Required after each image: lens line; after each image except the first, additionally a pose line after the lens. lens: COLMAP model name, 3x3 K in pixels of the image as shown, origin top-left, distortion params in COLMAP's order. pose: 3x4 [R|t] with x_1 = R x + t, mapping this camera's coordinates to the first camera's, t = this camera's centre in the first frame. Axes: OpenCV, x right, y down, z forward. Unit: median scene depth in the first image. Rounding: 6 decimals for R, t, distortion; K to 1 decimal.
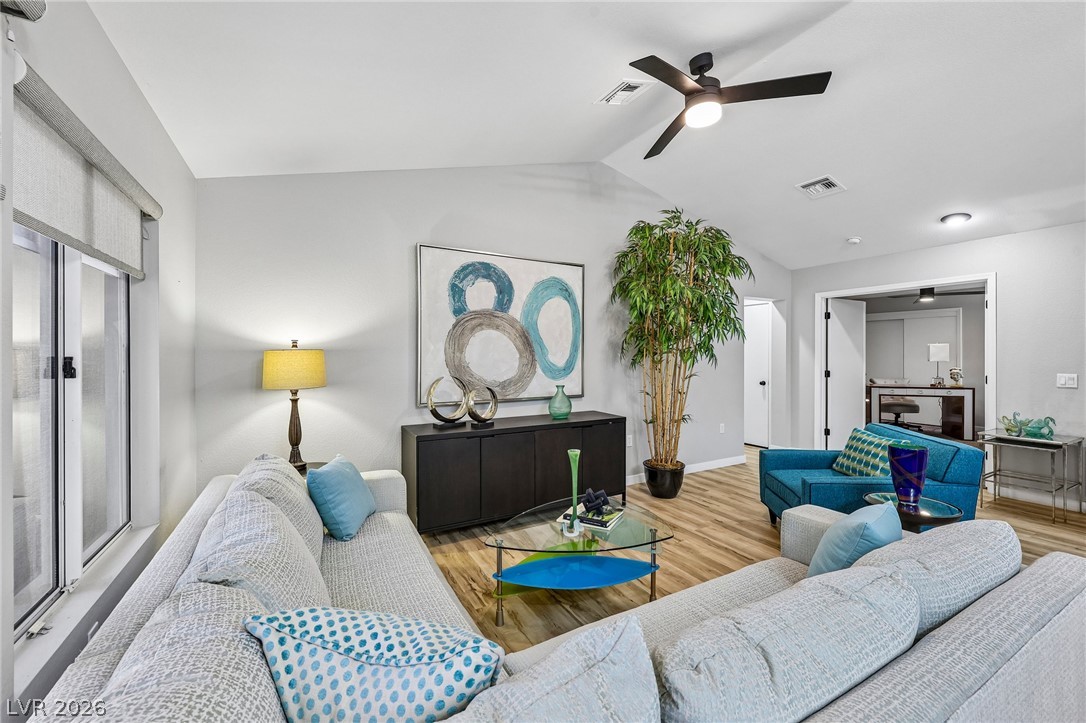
lens RADIAL K [[438.1, 0, 546.1], [0, 438.1, 358.2], [0, 0, 1]] dist [0.000061, 0.000455]
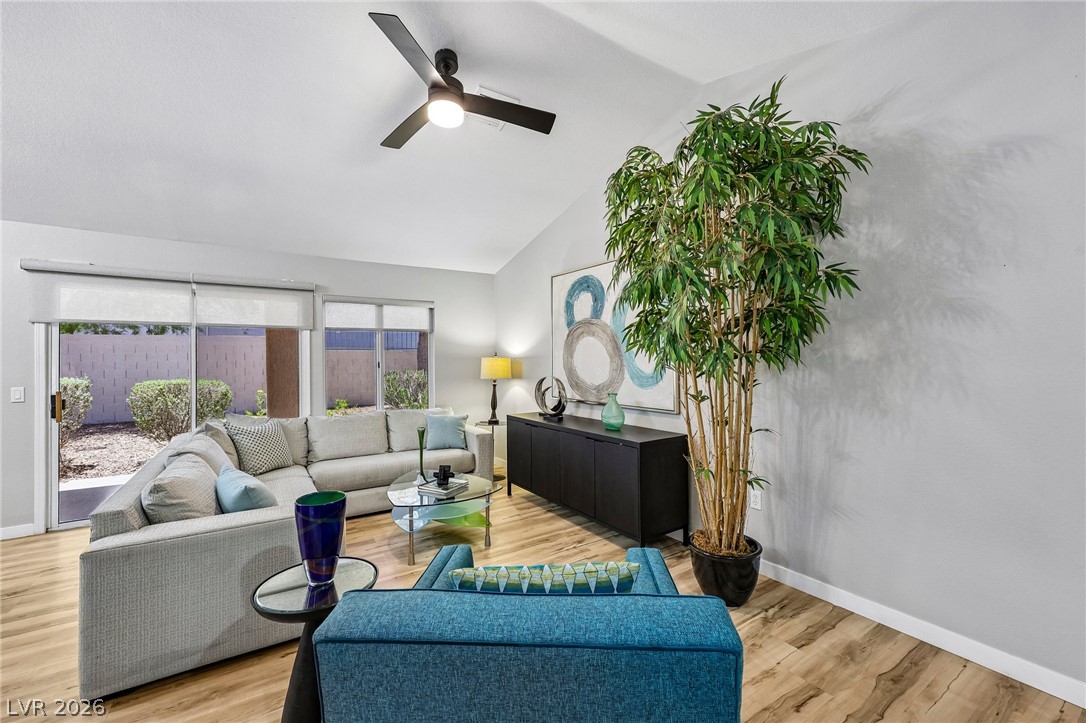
lens RADIAL K [[438.1, 0, 544.1], [0, 438.1, 369.4], [0, 0, 1]] dist [0.000061, 0.000455]
pose [[0.069584, 0.022914, -0.997313, 0.904356], [0.002385, 0.999729, 0.023136, -0.008965], [0.997573, -0.003988, 0.069511, 0.774627]]
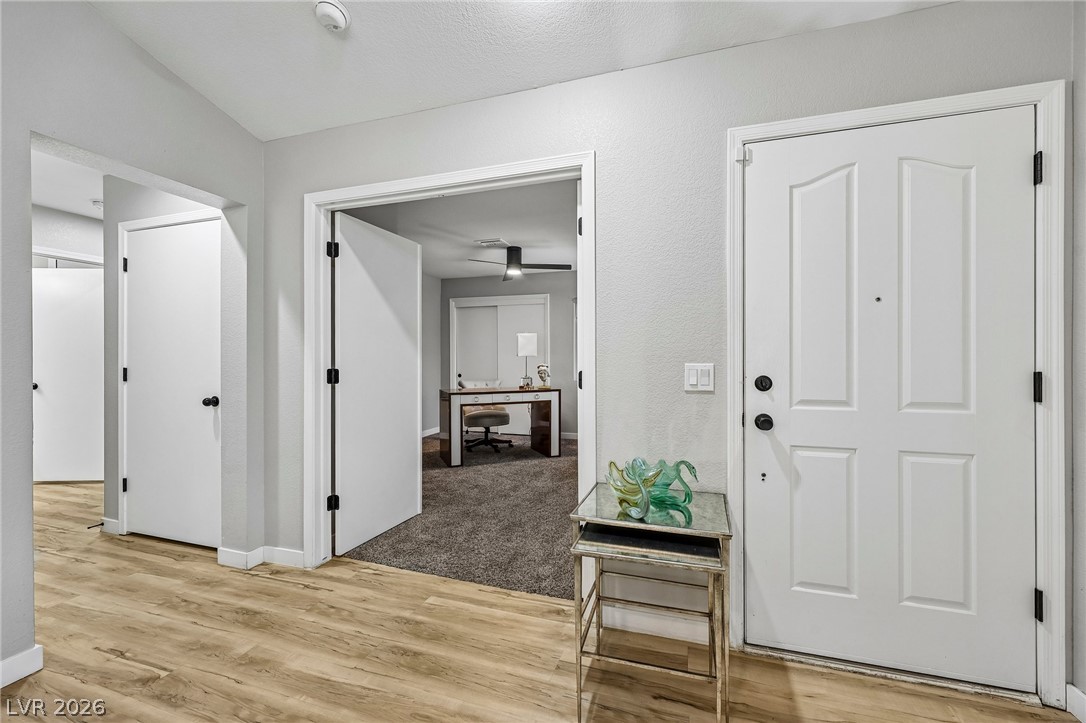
lens RADIAL K [[438.1, 0, 543.7], [0, 438.1, 359.1], [0, 0, 1]] dist [0.000061, 0.000455]
pose [[0.738537, 0.002073, 0.674210, 0.714691], [0.004375, 0.999959, -0.007867, 0.032354], [-0.674199, 0.008760, 0.738498, 0.738914]]
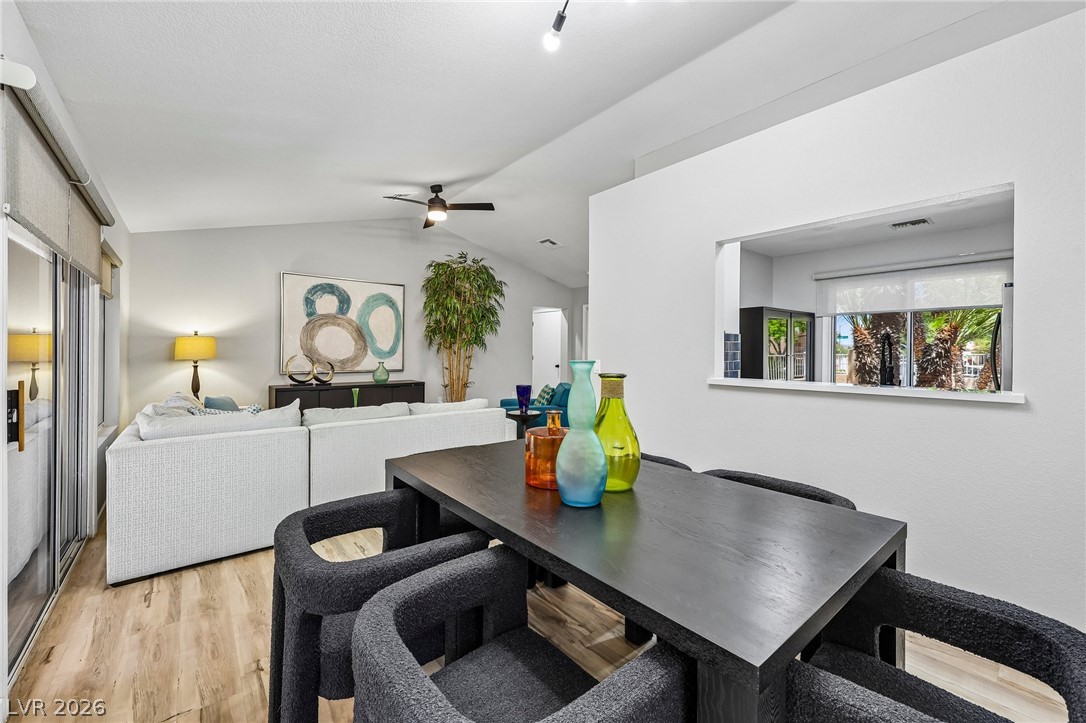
lens RADIAL K [[438.1, 0, 541.0], [0, 438.1, 349.9], [0, 0, 1]] dist [0.000061, 0.000455]
pose [[0.986996, 0.007657, 0.160564, 0.339382], [-0.006288, 0.999939, -0.009033, 0.027788], [-0.160623, 0.007906, 0.986984, -0.638894]]
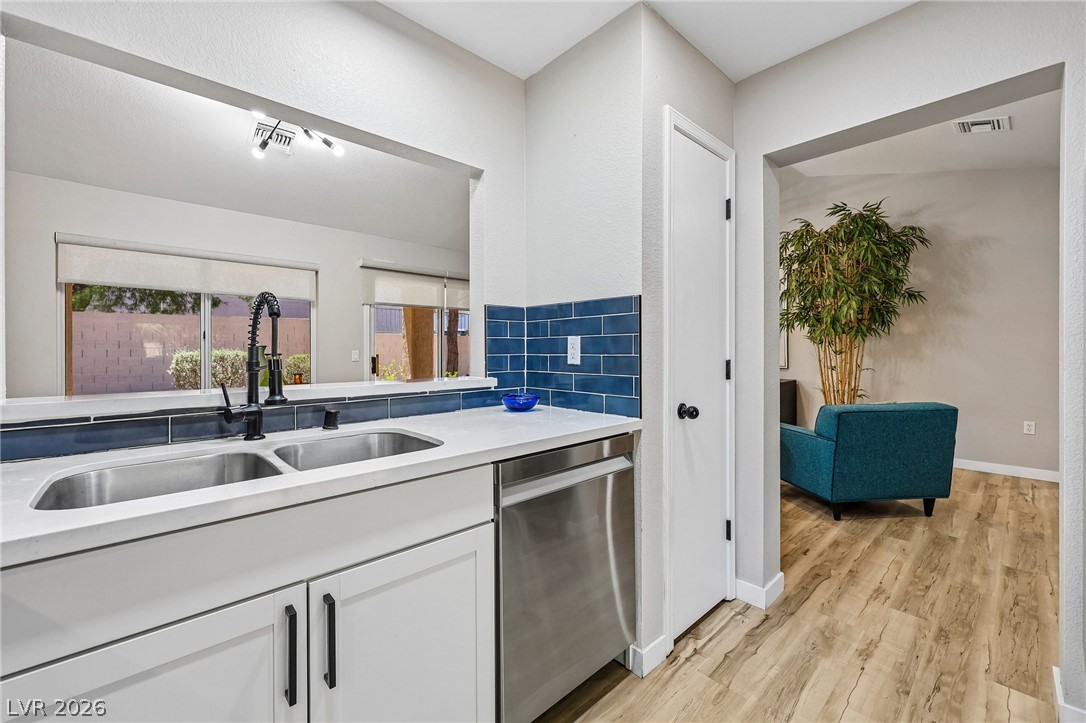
lens RADIAL K [[438.1, 0, 548.0], [0, 438.1, 357.7], [0, 0, 1]] dist [0.000061, 0.000455]
pose [[0.229818, 0.023511, -0.972949, 1.274612], [-0.003623, 0.999722, 0.023302, 0.032258], [0.973227, -0.001830, 0.229840, 0.022092]]
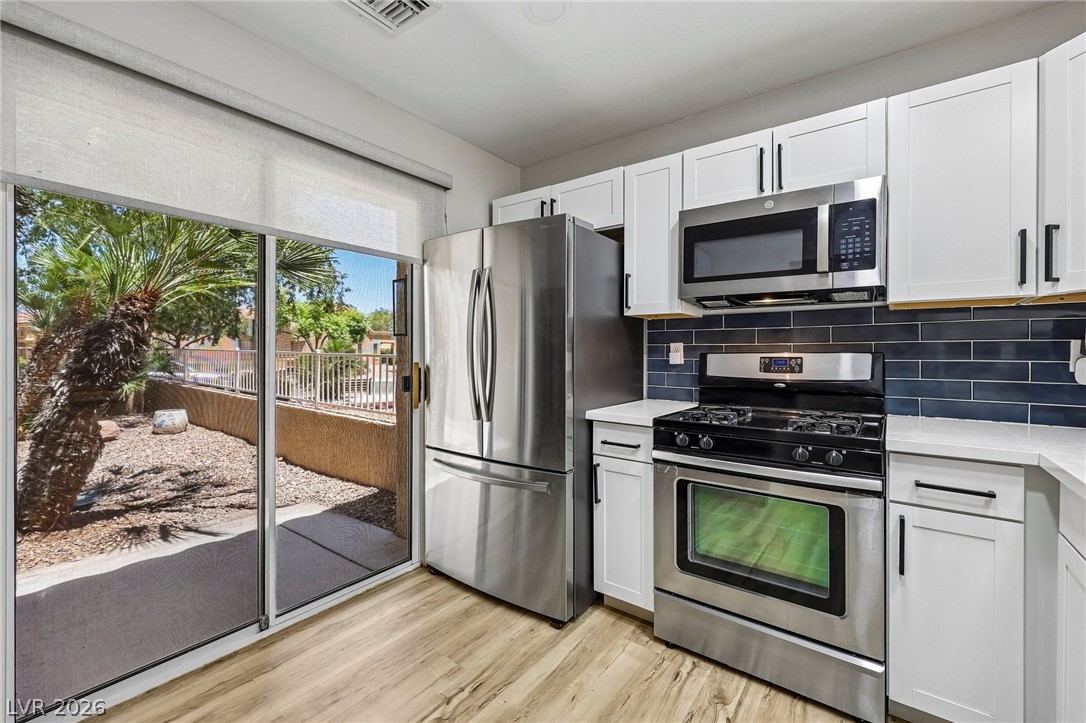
lens RADIAL K [[459.8, 0, 543.4], [0, 459.8, 352.2], [0, 0, 1]] dist [-0.000271, 0.001281]
pose [[-0.399332, -0.000939, 0.916806, 0.943558], [0.002148, 0.999996, 0.001960, 0.031022], [-0.916804, 0.002752, -0.399328, 0.286671]]
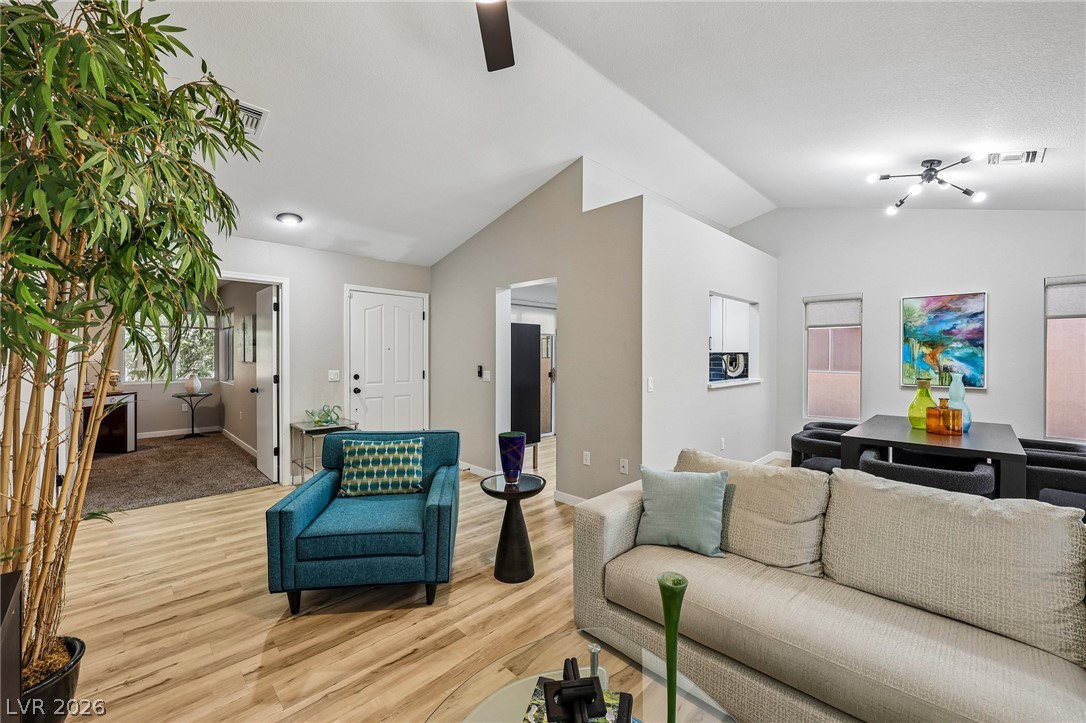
lens RADIAL K [[438.1, 0, 543.8], [0, 438.1, 360.5], [0, 0, 1]] dist [0.000061, 0.000455]
pose [[-0.266482, -0.010042, 0.963788, -0.186035], [0.004814, 0.999919, 0.011750, -0.005721], [-0.963828, 0.007771, -0.266412, 0.733621]]
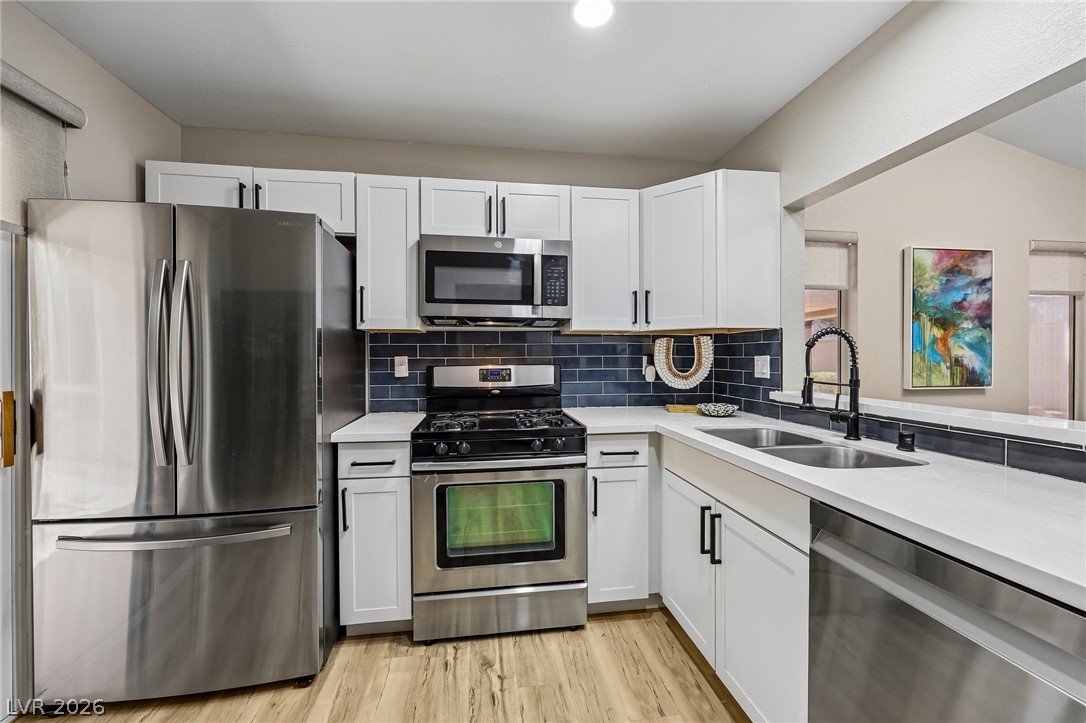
lens RADIAL K [[438.1, 0, 544.6], [0, 438.1, 358.5], [0, 0, 1]] dist [0.000061, 0.000455]
pose [[-0.935218, 0.002431, 0.354065, 1.035266], [0.006976, 0.999909, 0.011560, 0.017014], [-0.354005, 0.013281, -0.935149, 0.379955]]
